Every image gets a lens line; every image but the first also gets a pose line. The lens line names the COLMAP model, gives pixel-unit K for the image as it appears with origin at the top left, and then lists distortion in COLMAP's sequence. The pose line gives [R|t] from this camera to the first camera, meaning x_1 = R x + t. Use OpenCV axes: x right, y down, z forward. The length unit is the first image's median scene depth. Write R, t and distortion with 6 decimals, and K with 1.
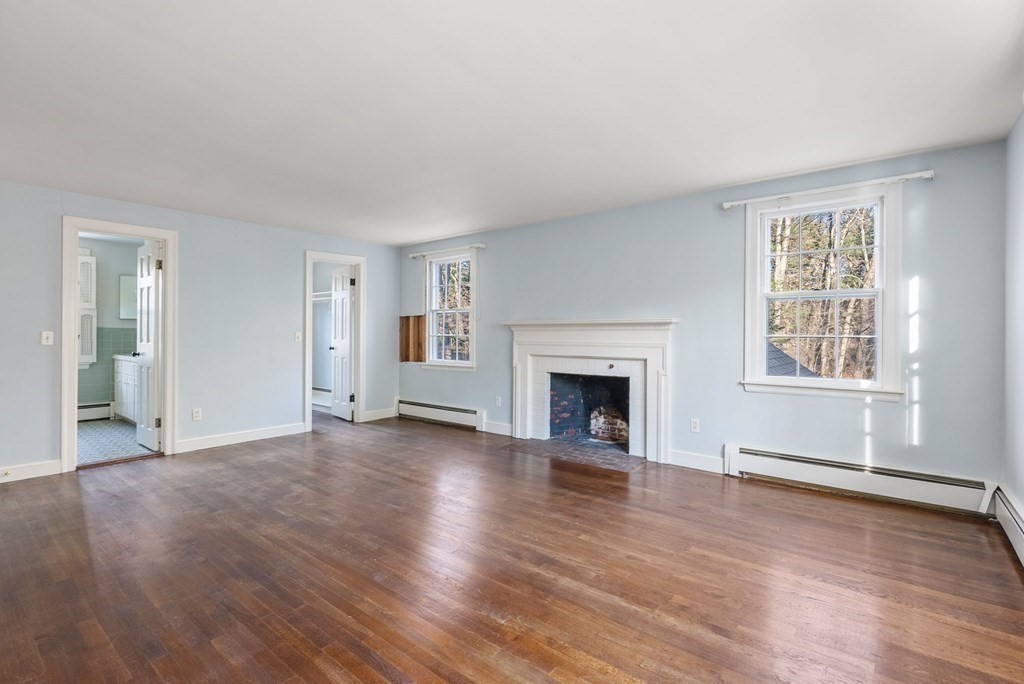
lens RADIAL K [[472.6, 0, 510.9], [0, 472.6, 323.3], [0, 0, 1]] dist [-0.001919, 0.000309]
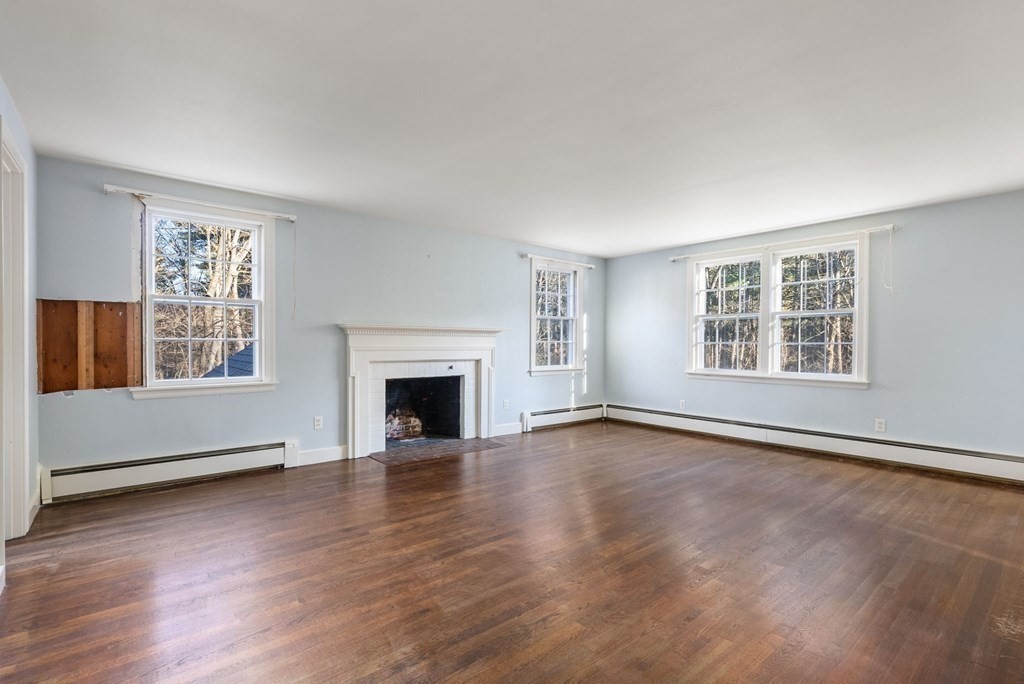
lens RADIAL K [[473.2, 0, 512.0], [0, 473.2, 342.0], [0, 0, 1]] dist [-0.000861, 0.000471]
pose [[0.193152, 0.001497, 0.981168, -0.861947], [-0.029958, 0.999542, 0.004373, 0.018856], [-0.980711, -0.030239, 0.193109, 0.613792]]
